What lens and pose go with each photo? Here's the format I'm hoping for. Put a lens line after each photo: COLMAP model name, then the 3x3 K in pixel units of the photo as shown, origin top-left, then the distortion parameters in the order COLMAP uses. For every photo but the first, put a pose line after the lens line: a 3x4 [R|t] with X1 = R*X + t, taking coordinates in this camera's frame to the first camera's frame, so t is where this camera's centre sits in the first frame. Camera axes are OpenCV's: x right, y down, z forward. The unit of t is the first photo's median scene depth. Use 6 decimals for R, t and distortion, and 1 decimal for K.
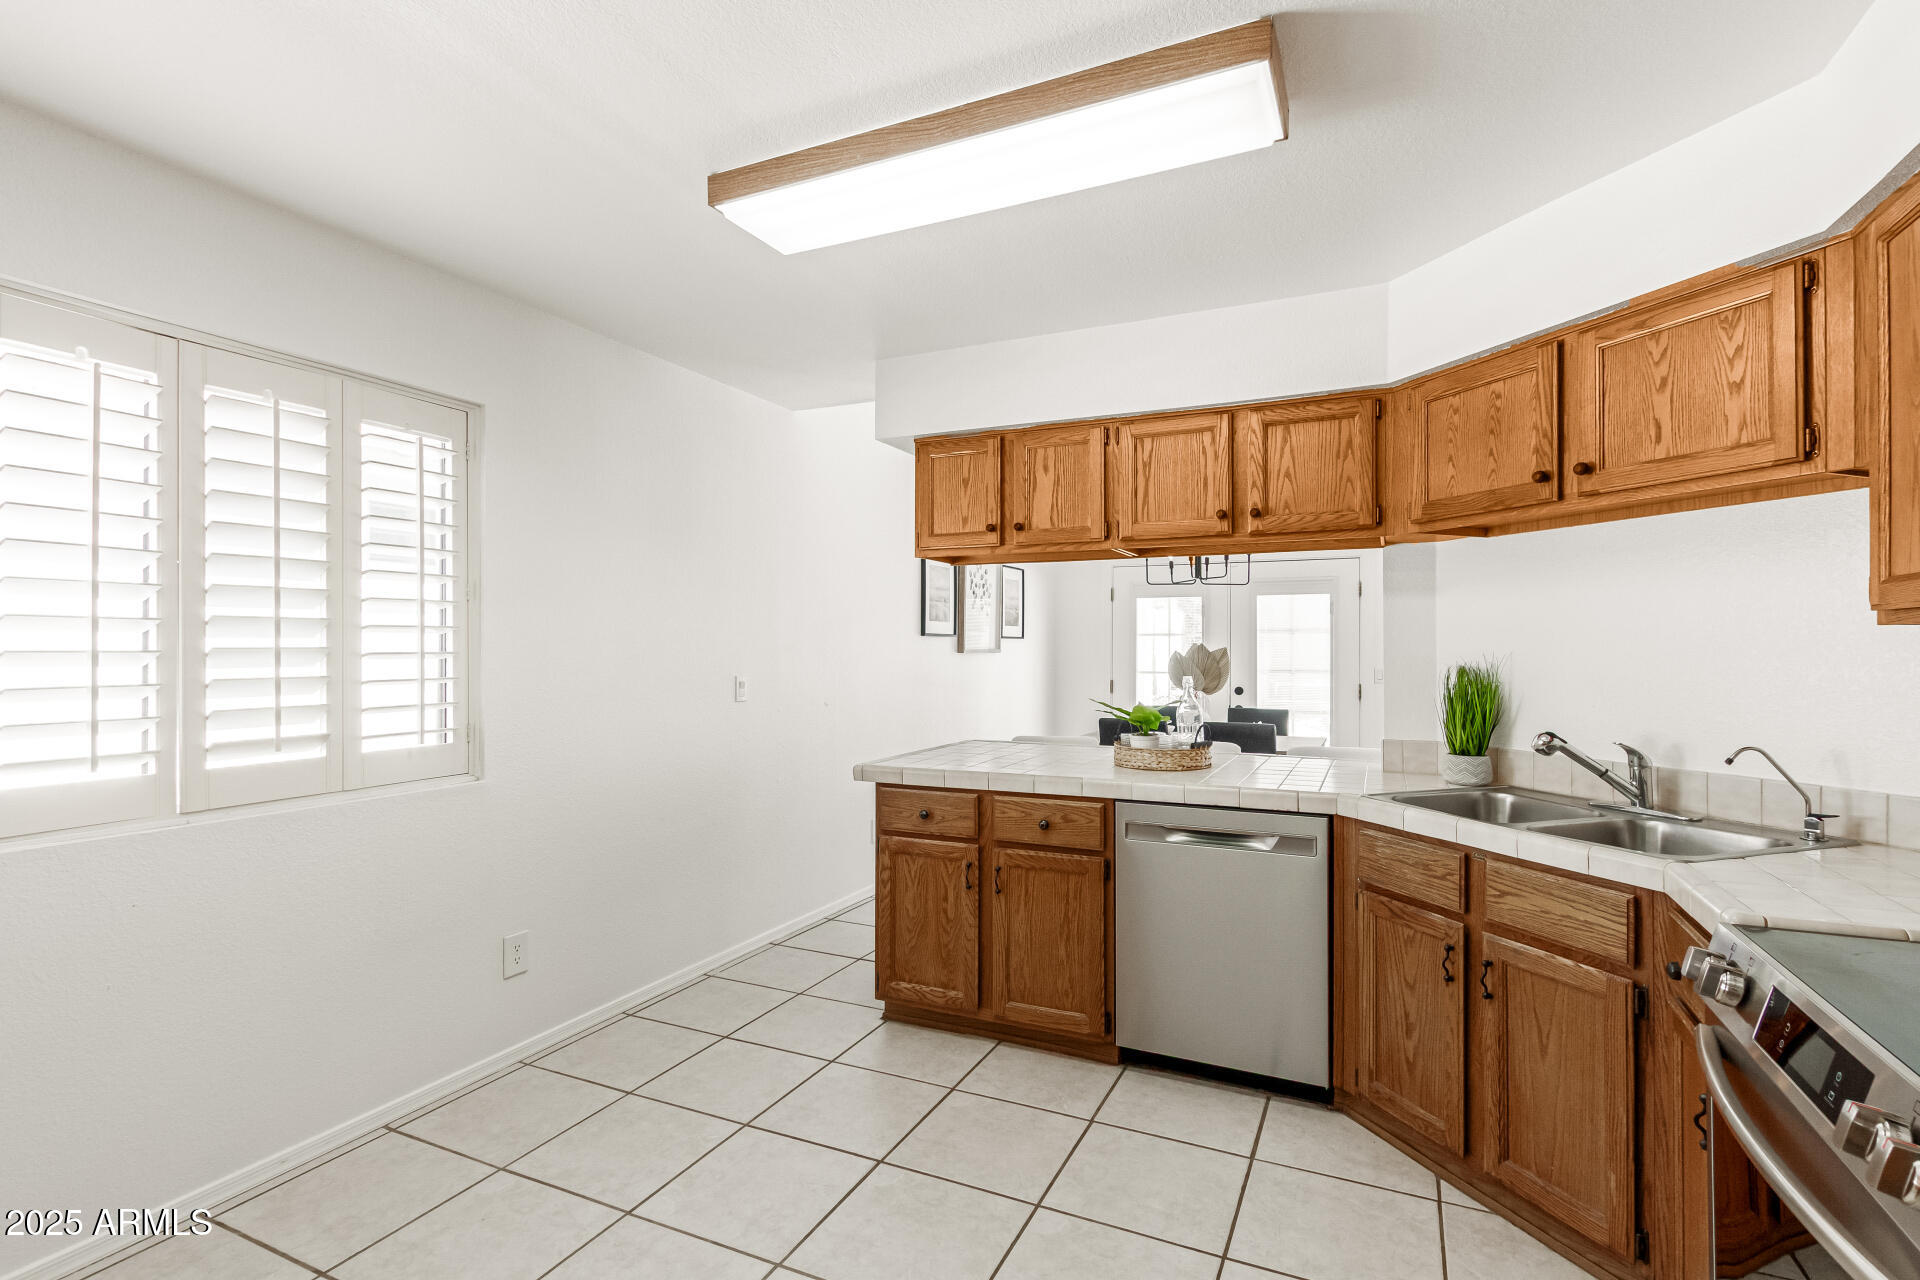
lens RADIAL K [[889.9, 0, 962.8], [0, 889.9, 640.8], [0, 0, 1]] dist [0.005361, 0.000354]
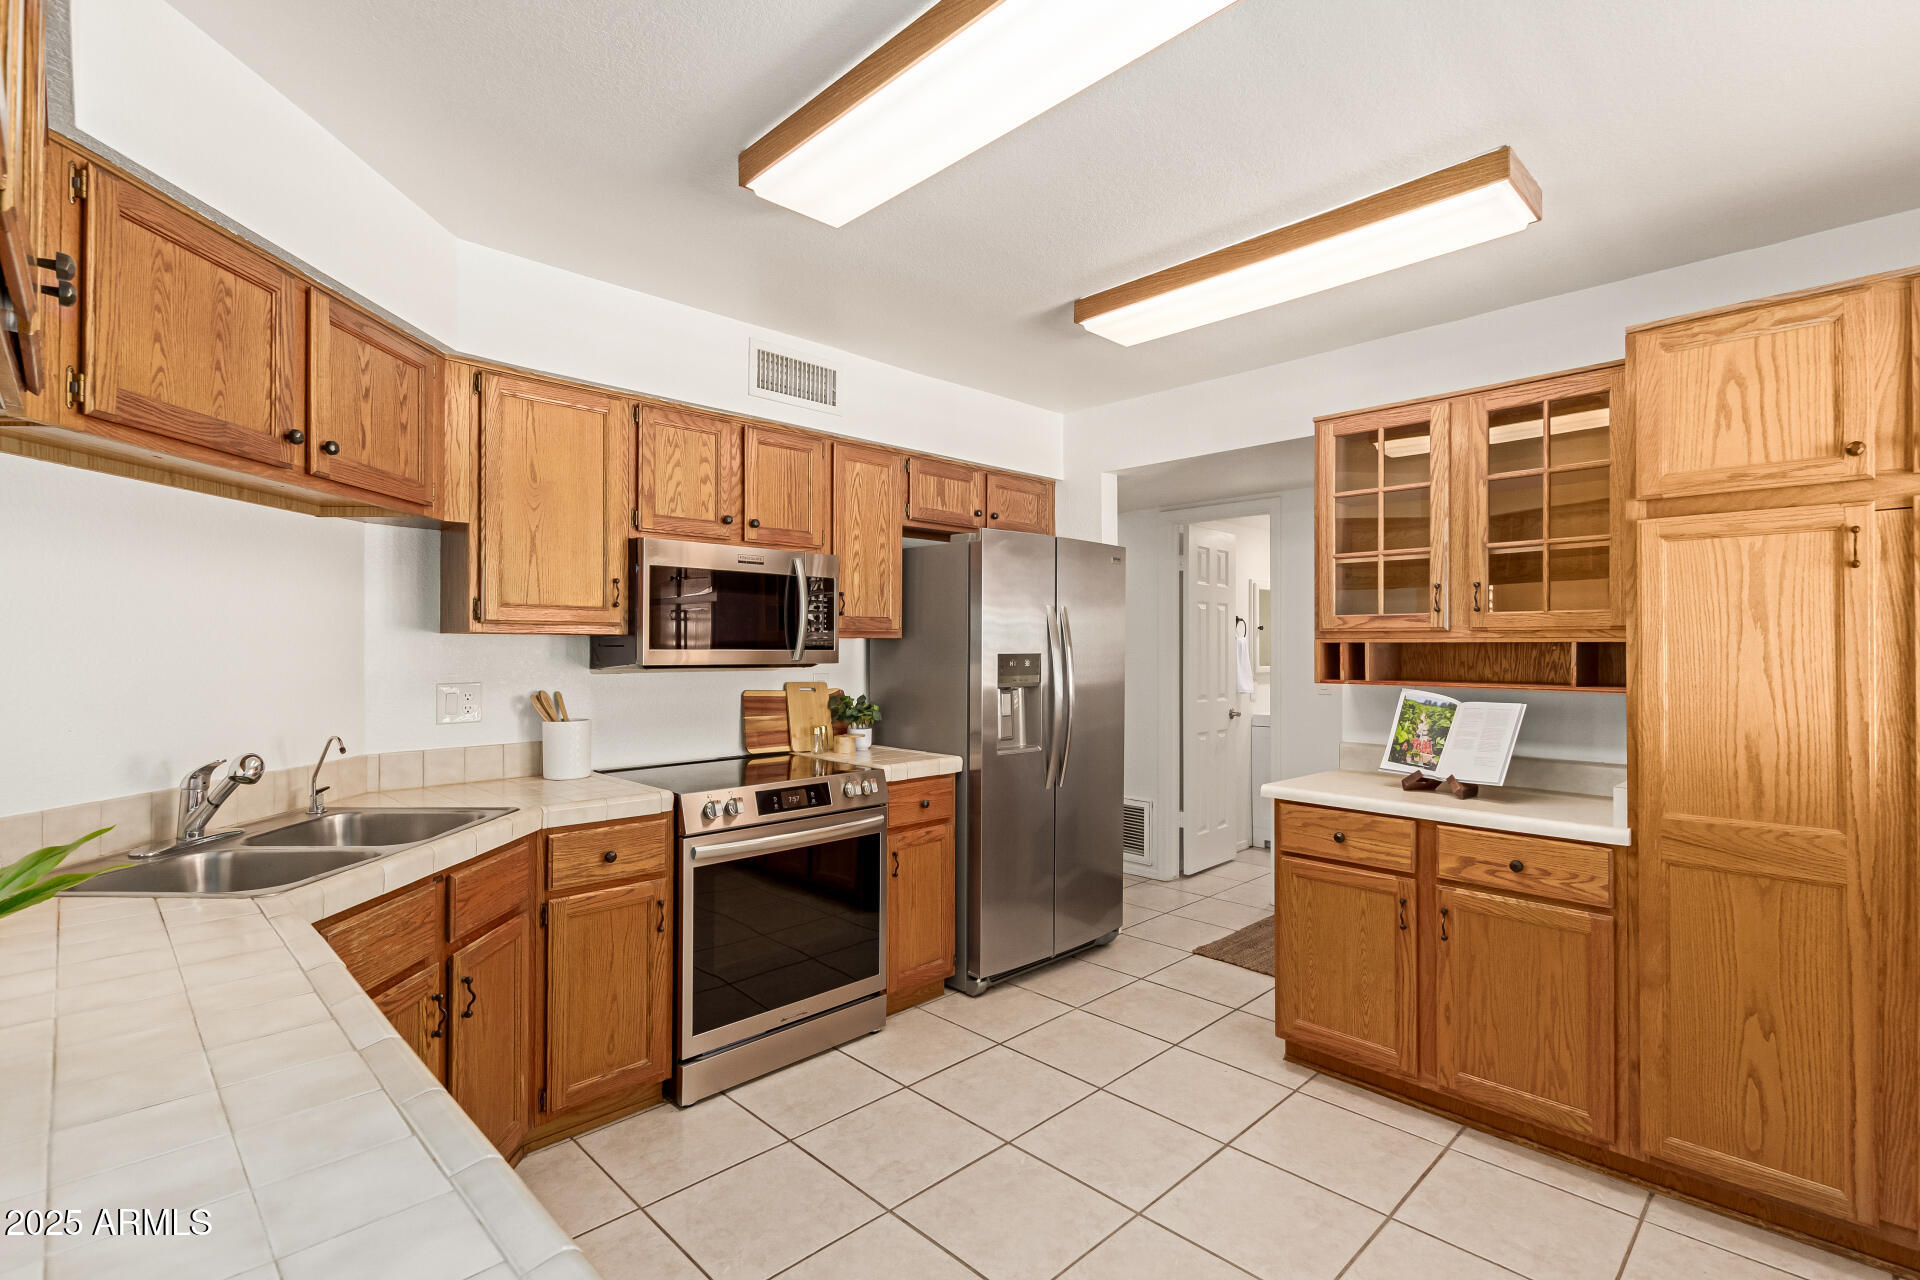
lens RADIAL K [[889.9, 0, 961.7], [0, 889.9, 643.6], [0, 0, 1]] dist [0.005361, 0.000354]
pose [[-0.935207, 0.000961, 0.354101, -0.210451], [-0.004622, 0.999878, -0.014921, 0.014669], [-0.354072, -0.015591, -0.935088, 1.531527]]
